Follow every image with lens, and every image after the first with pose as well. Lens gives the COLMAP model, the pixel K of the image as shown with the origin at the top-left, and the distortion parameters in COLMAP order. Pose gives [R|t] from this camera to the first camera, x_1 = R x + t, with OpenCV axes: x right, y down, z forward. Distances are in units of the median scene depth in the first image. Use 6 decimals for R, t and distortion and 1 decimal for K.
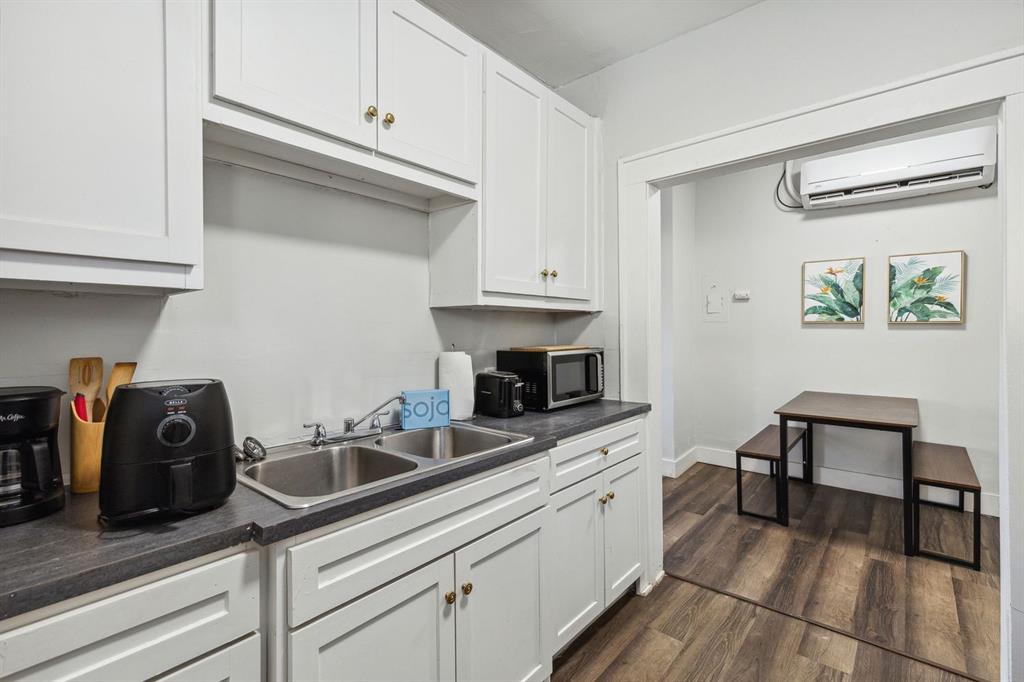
lens RADIAL K [[455.3, 0, 547.5], [0, 455.3, 331.0], [0, 0, 1]] dist [-0.000231, 0.000620]
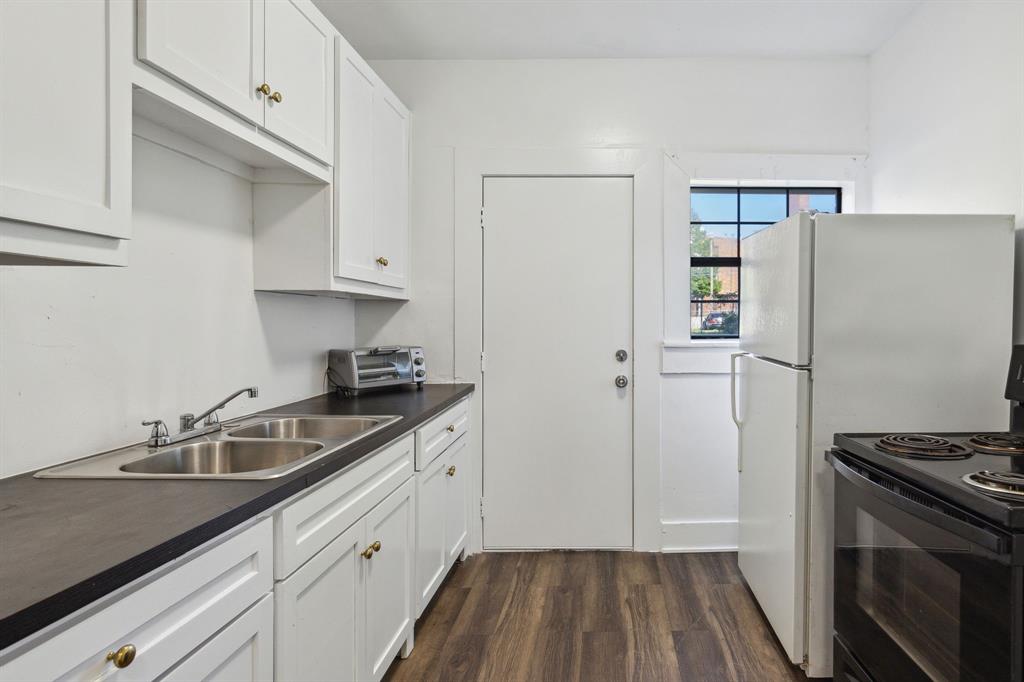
lens RADIAL K [[550.2, 0, 600.8], [0, 550.2, 328.2], [0, 0, 1]] dist [-0.000089, -0.002031]
pose [[0.797526, 0.006762, 0.603246, -0.401454], [-0.009002, 0.999959, 0.000691, 0.018116], [-0.603217, -0.005982, 0.797555, -0.292872]]
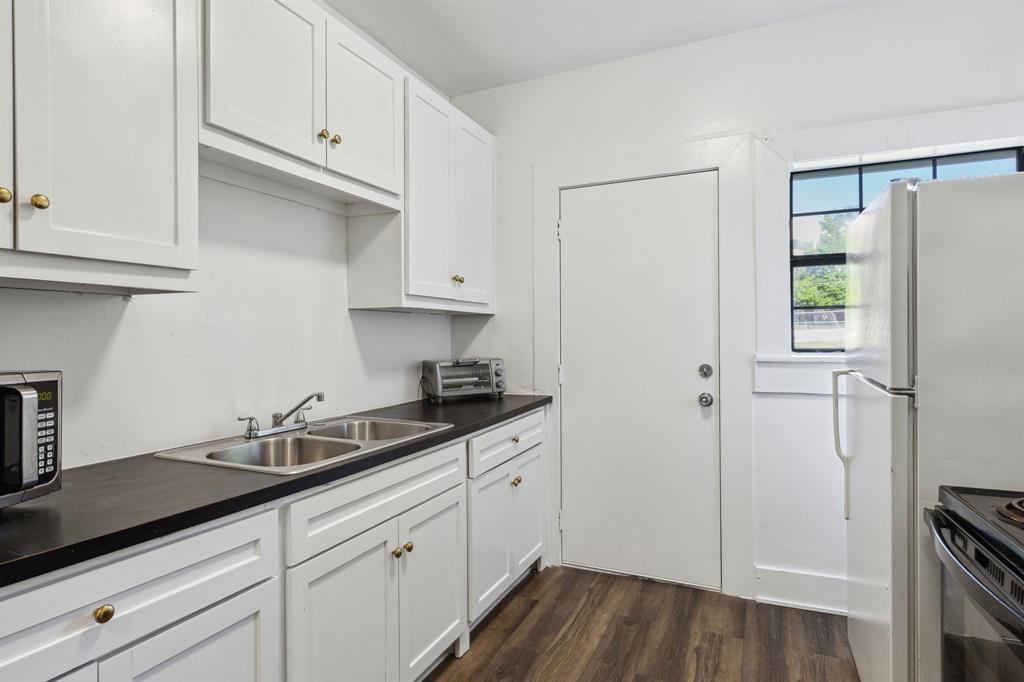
lens RADIAL K [[538.5, 0, 526.2], [0, 538.5, 335.4], [0, 0, 1]] dist [0.004864, -0.002127]
pose [[0.974335, 0.005079, 0.225046, -0.151511], [-0.003645, 0.999970, -0.006789, 0.018006], [-0.225074, 0.005794, 0.974324, -0.315721]]
